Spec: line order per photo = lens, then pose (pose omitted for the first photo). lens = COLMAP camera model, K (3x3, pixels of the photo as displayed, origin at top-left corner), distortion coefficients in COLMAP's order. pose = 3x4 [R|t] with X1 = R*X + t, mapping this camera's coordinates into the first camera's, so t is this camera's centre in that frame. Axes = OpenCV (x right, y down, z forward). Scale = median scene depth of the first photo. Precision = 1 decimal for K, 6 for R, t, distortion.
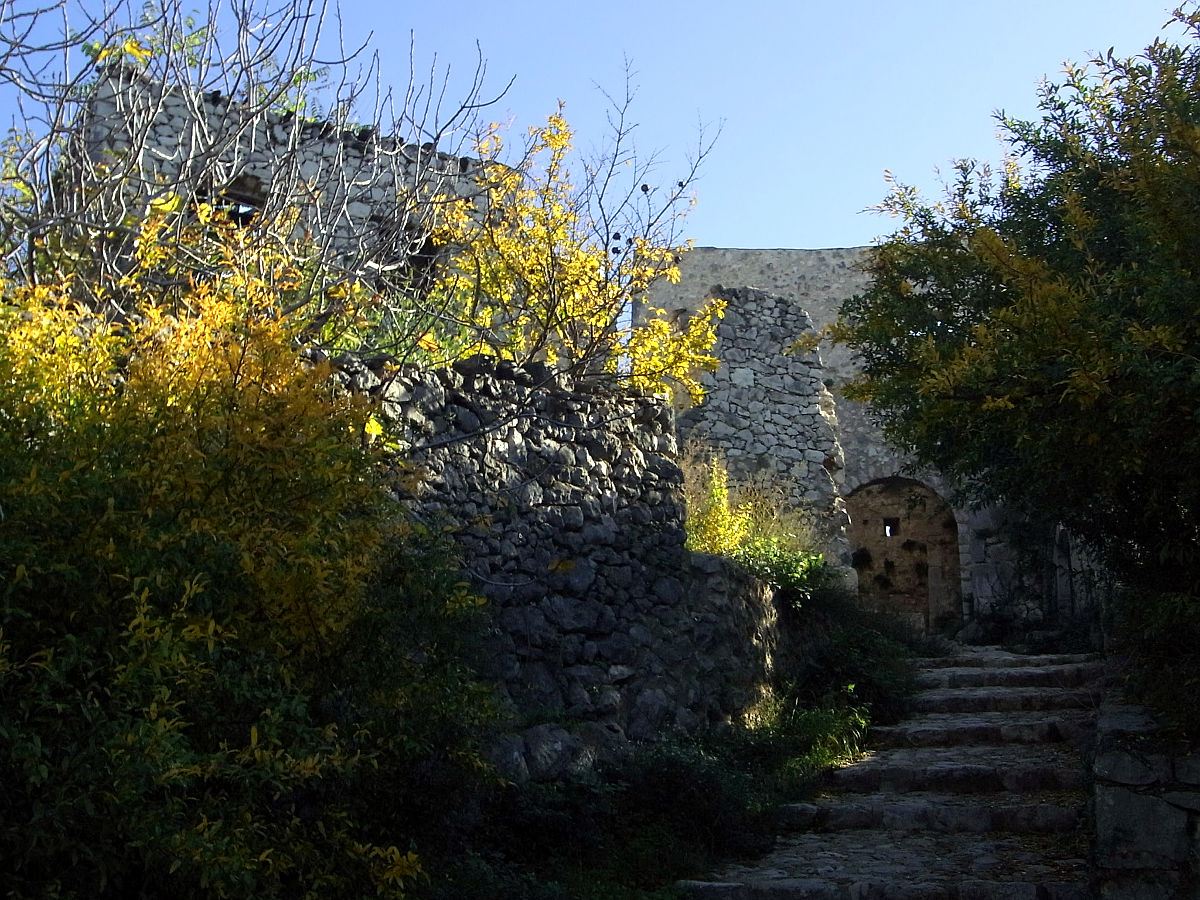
lens RADIAL K [[1519.0, 0, 599.9], [0, 1519.0, 472.1], [0, 0, 1]] dist [0.021191, 0.061266]
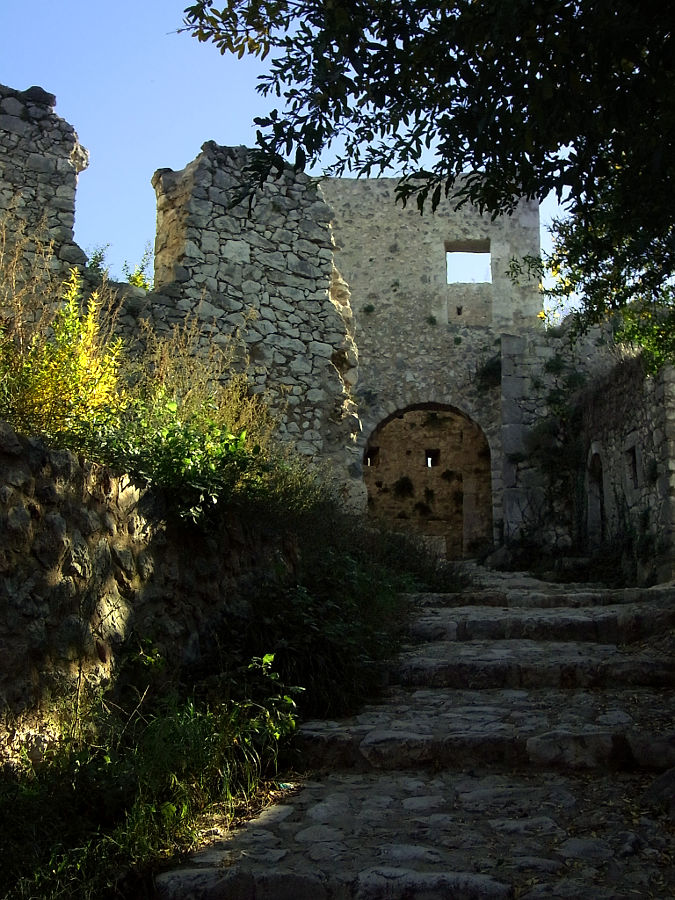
lens RADIAL K [[1139.2, 0, 337.5], [0, 1139.2, 450.0], [0, 0, 1]] dist [0.021191, 0.061266]
pose [[0.995828, 0.022424, 0.088450, 0.095086], [-0.023809, 0.999609, 0.014635, 0.035883], [-0.088087, -0.016680, 0.995973, 0.363027]]
